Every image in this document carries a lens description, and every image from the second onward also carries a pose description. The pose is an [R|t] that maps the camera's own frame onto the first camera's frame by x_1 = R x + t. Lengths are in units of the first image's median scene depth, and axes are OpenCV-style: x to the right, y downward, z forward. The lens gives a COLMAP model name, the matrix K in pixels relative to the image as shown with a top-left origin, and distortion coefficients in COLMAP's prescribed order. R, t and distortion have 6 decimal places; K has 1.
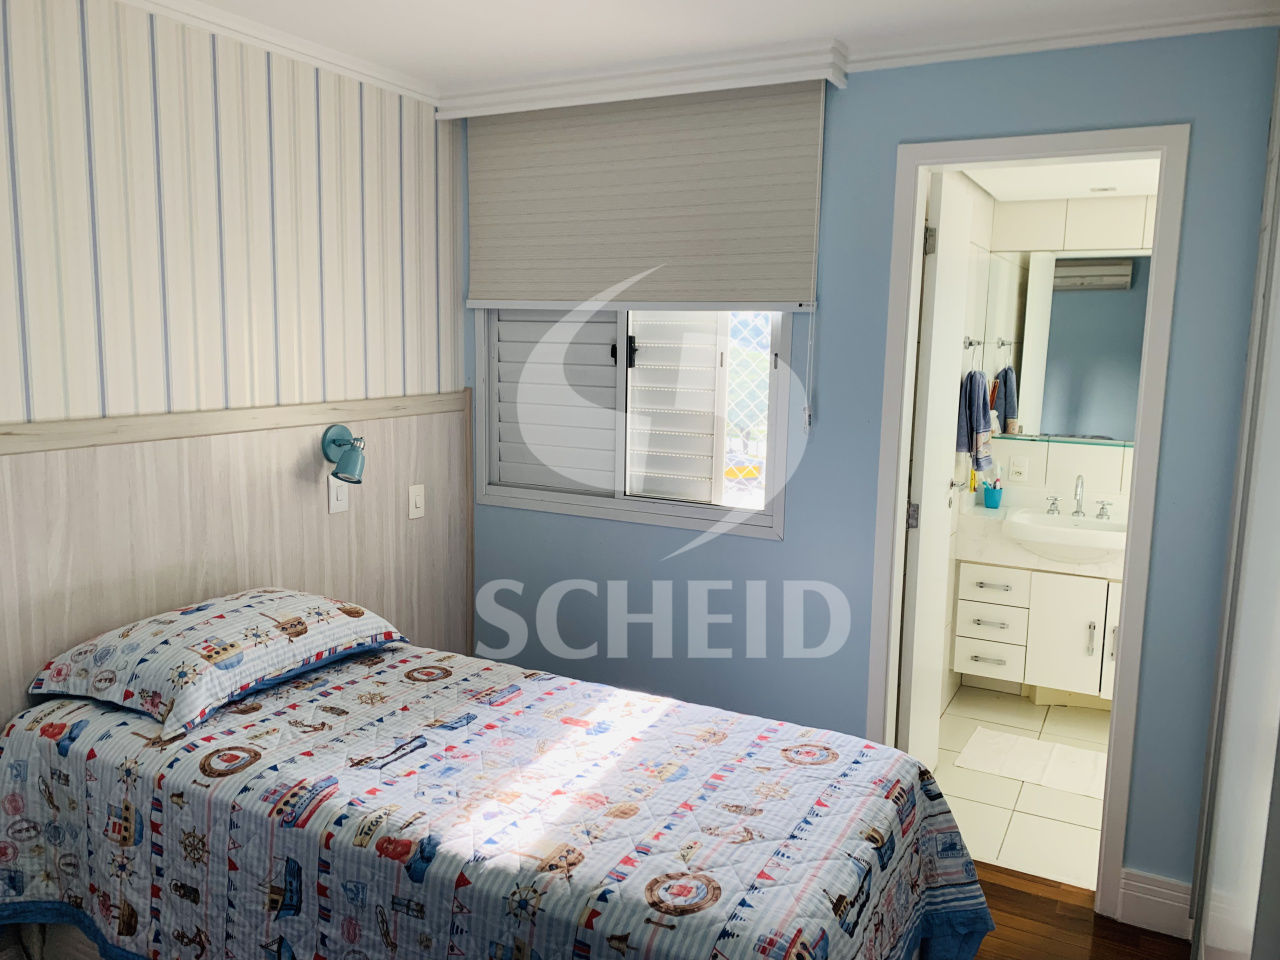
lens RADIAL K [[981.1, 0, 644.1], [0, 981.1, 484.8], [0, 0, 1]] dist [0.025014, -0.020786]
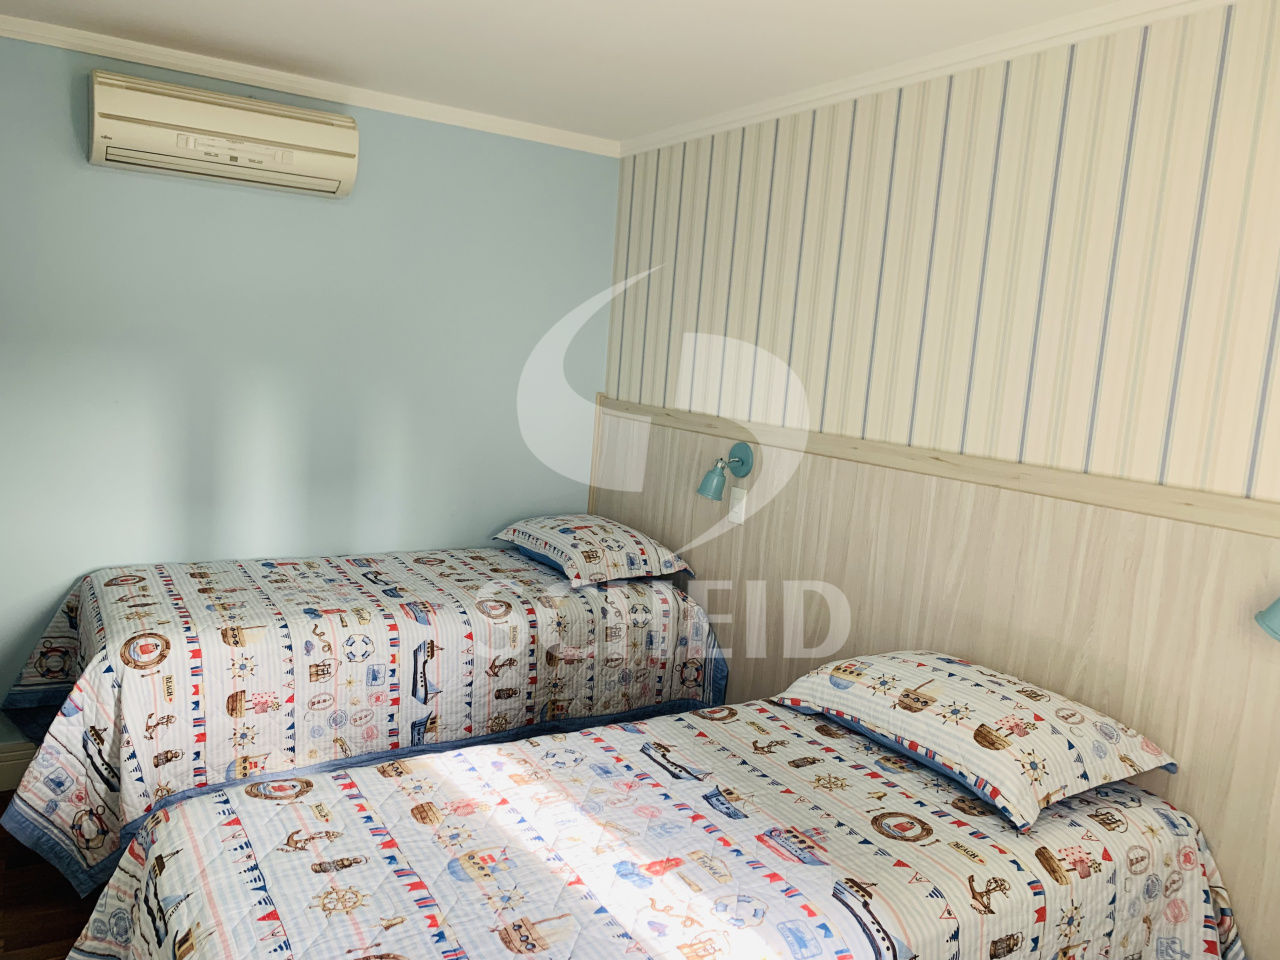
lens RADIAL K [[981.1, 0, 629.0], [0, 981.1, 467.1], [0, 0, 1]] dist [0.025014, -0.020786]
pose [[-0.510354, 0.044072, -0.858835, 0.553944], [-0.210408, 0.961933, 0.174395, -0.166012], [0.833827, 0.269708, -0.481653, 1.226191]]
